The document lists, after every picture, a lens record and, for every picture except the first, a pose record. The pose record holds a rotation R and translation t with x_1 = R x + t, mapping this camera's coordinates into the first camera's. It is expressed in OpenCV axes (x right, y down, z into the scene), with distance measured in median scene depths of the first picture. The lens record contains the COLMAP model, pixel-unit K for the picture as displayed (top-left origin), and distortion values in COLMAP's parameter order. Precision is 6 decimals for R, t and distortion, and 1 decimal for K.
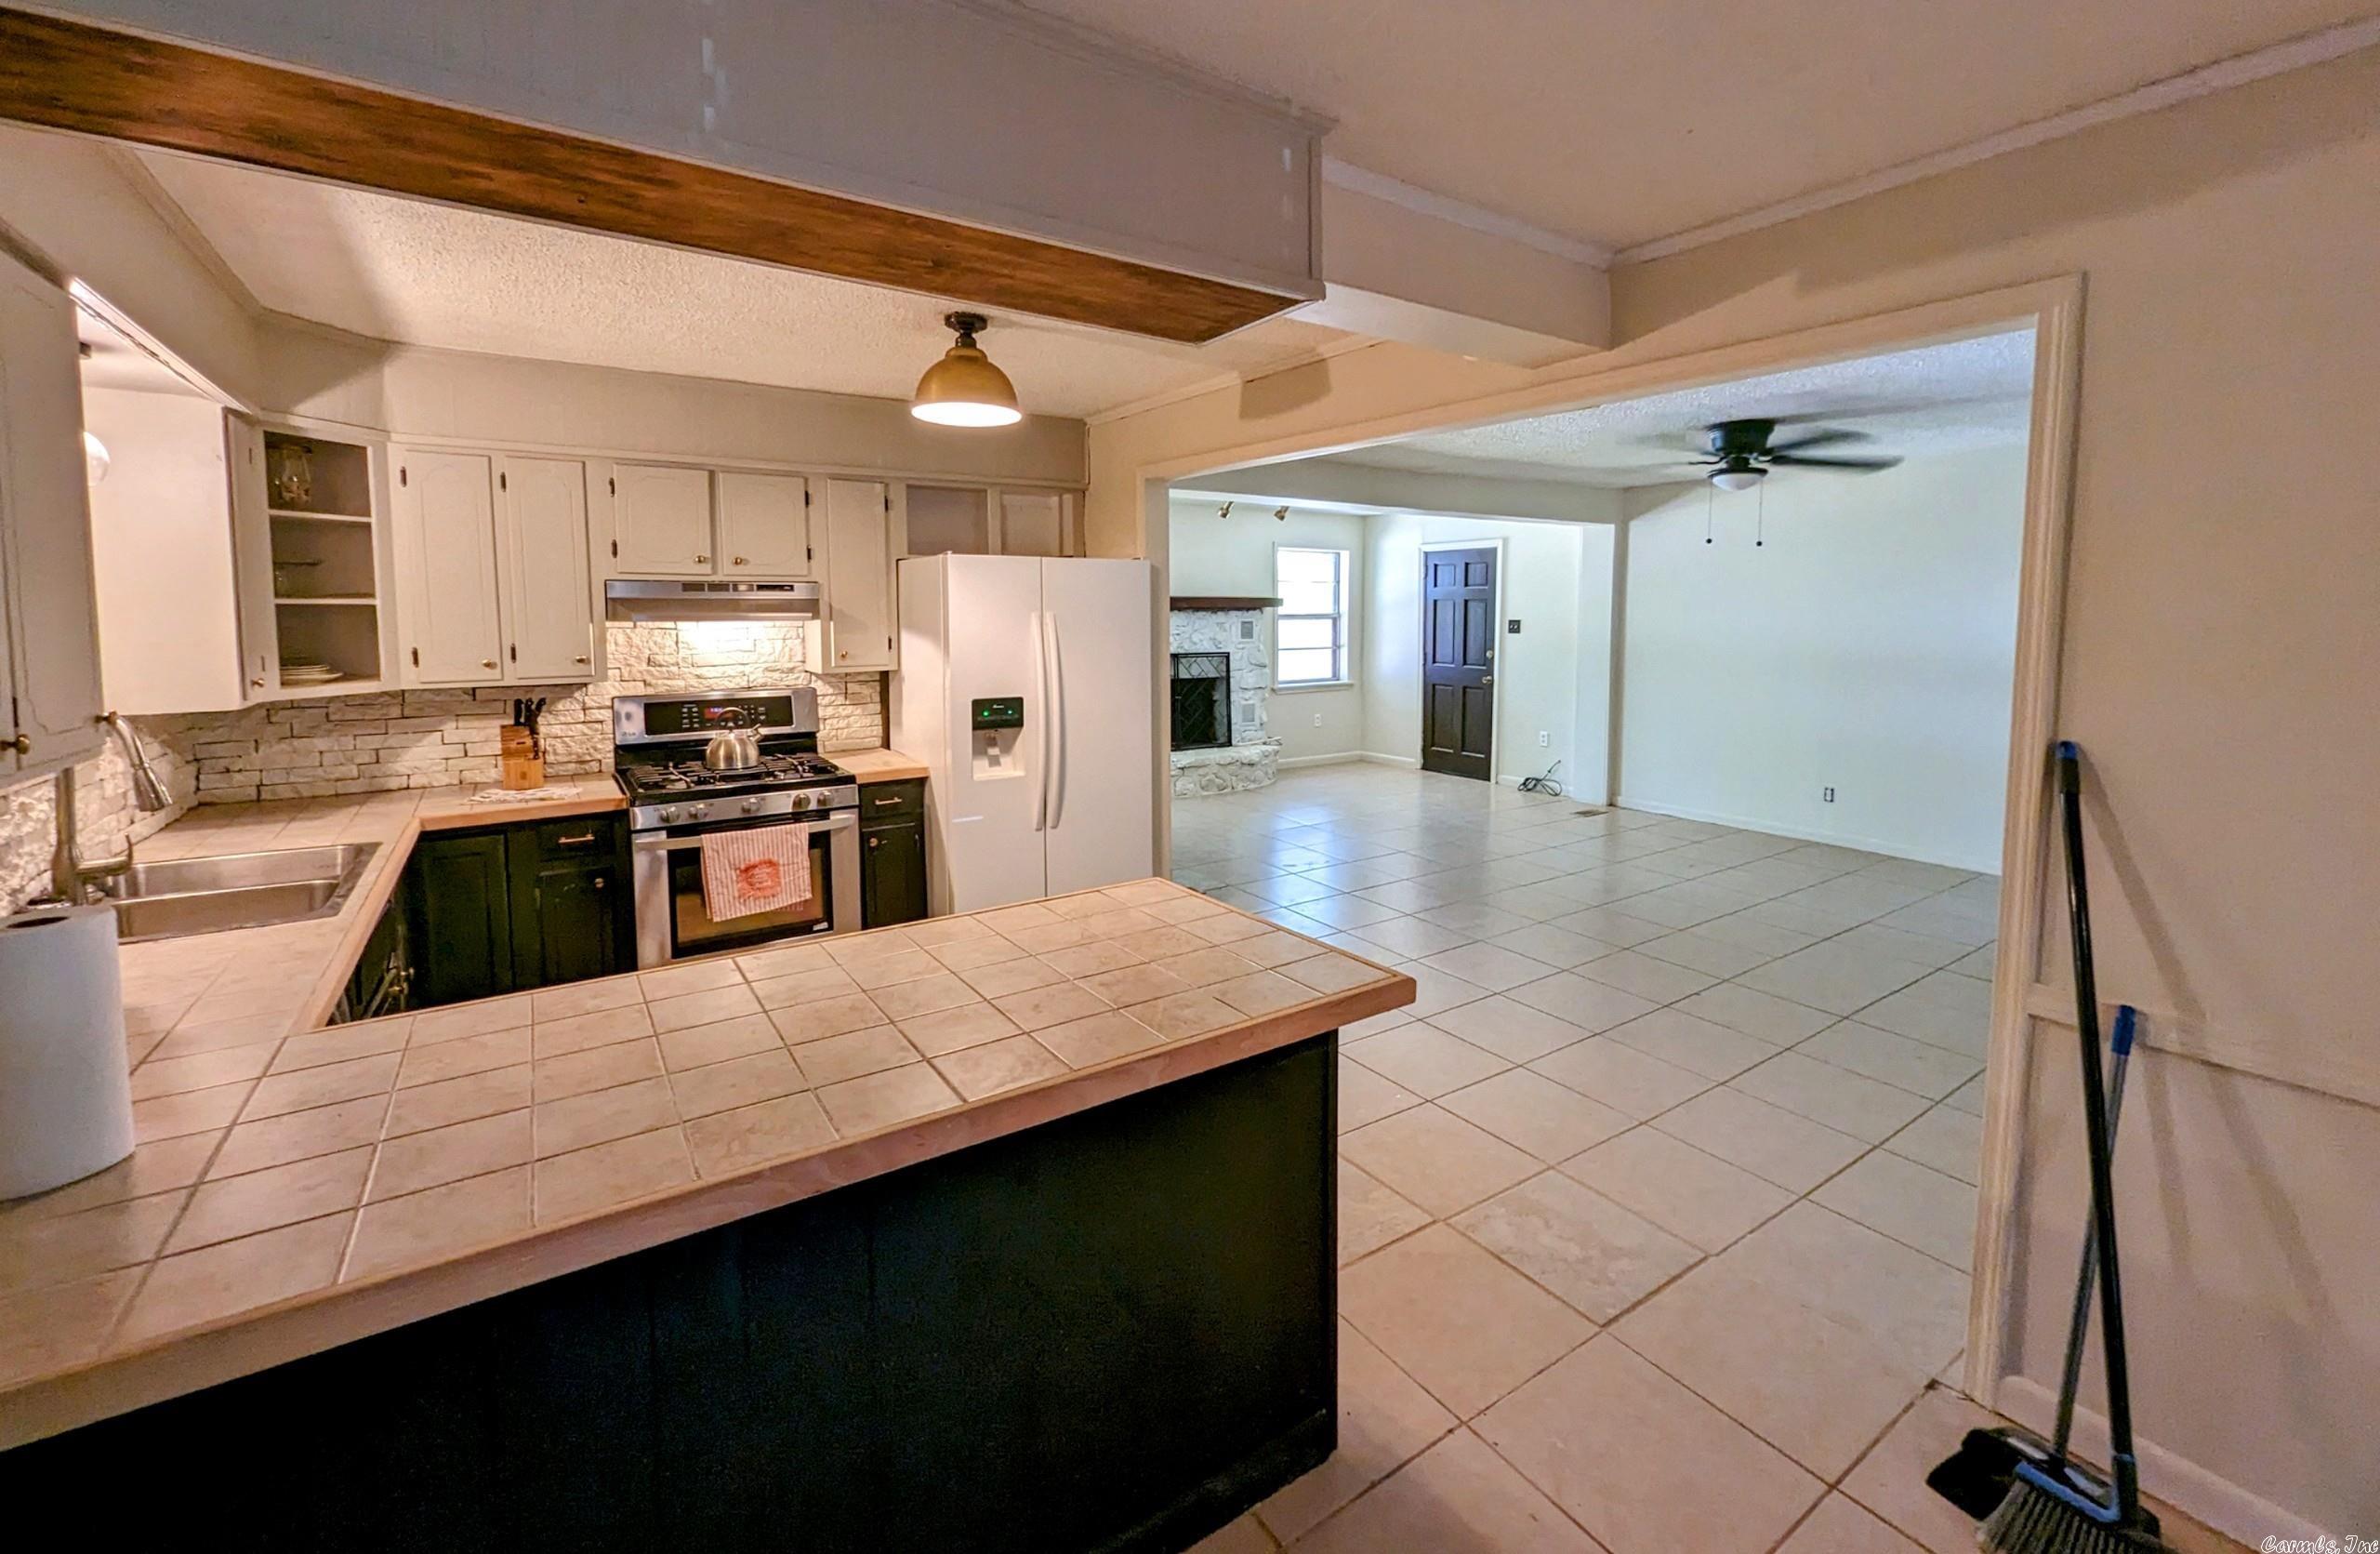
lens RADIAL K [[974.5, 0, 1190.0], [0, 974.5, 777.0], [0, 0, 1]] dist [-0.001520, -0.000205]
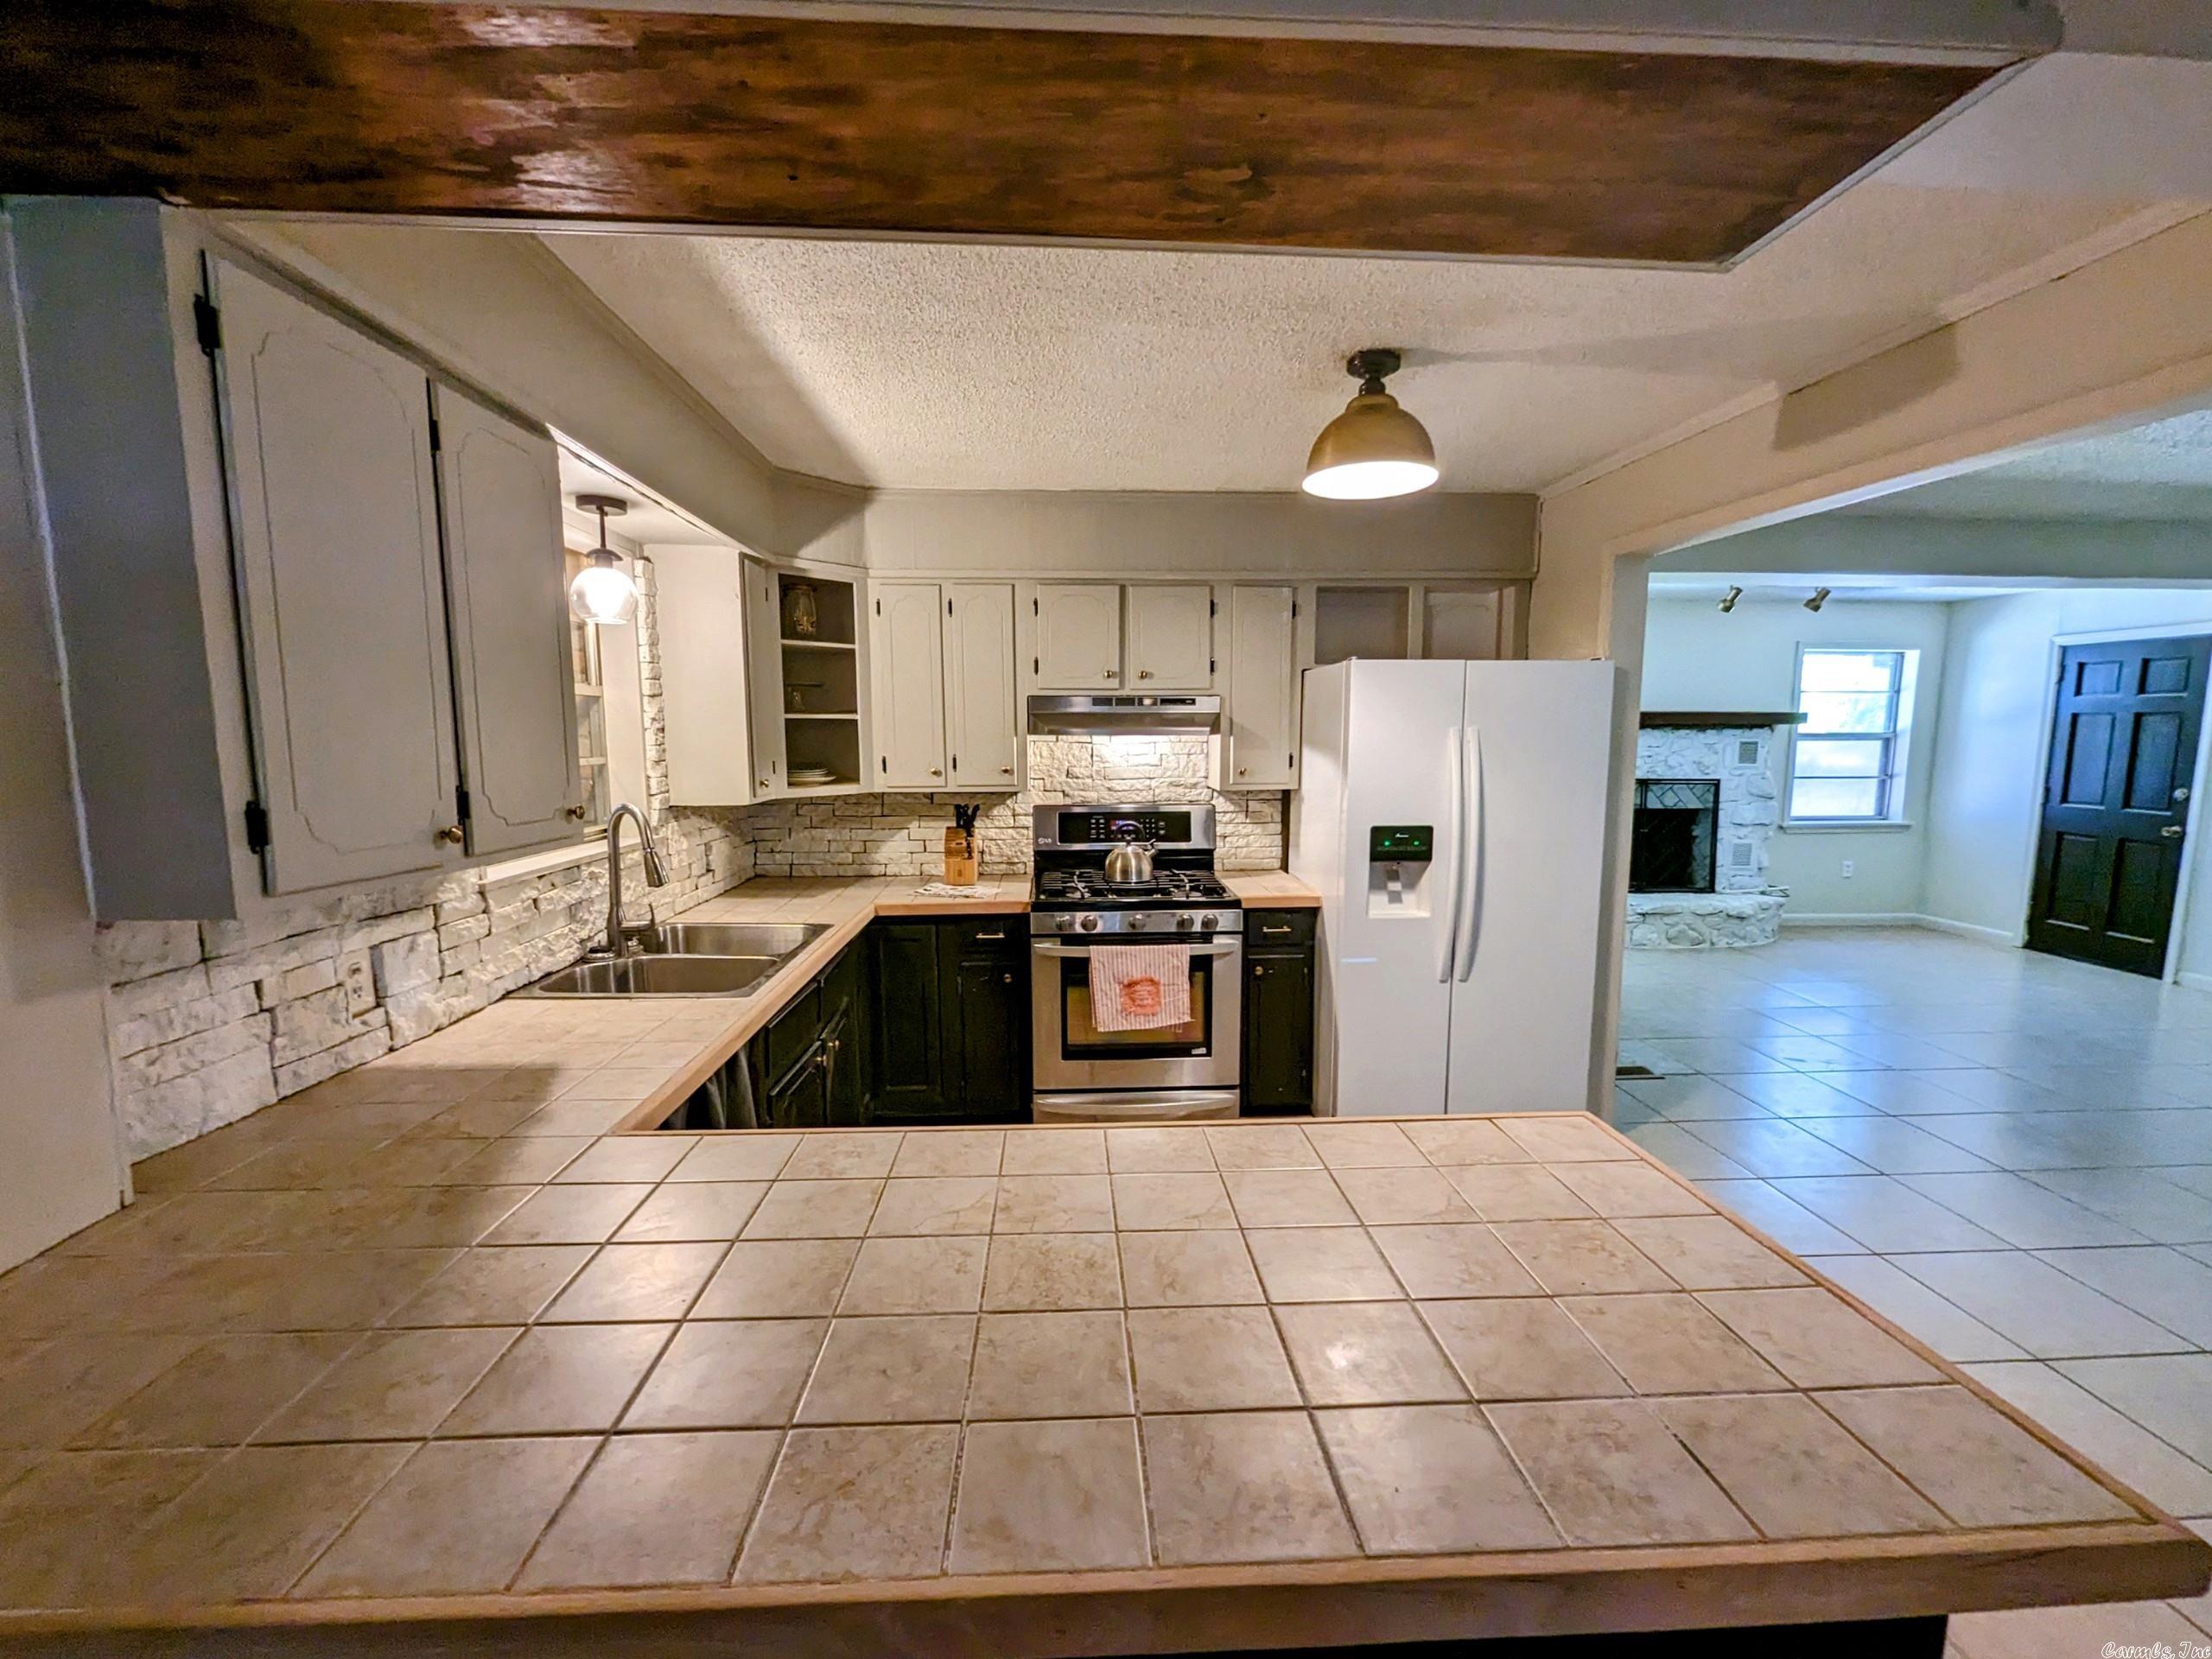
lens RADIAL K [[930.9, 0, 1110.5], [0, 930.9, 846.3], [0, 0, 1]] dist [-0.001957, -0.000030]
pose [[0.860061, 0.064743, -0.506066, -0.001920], [-0.087716, 0.995910, -0.021663, -0.022768], [0.502594, 0.063022, 0.862223, 0.163456]]
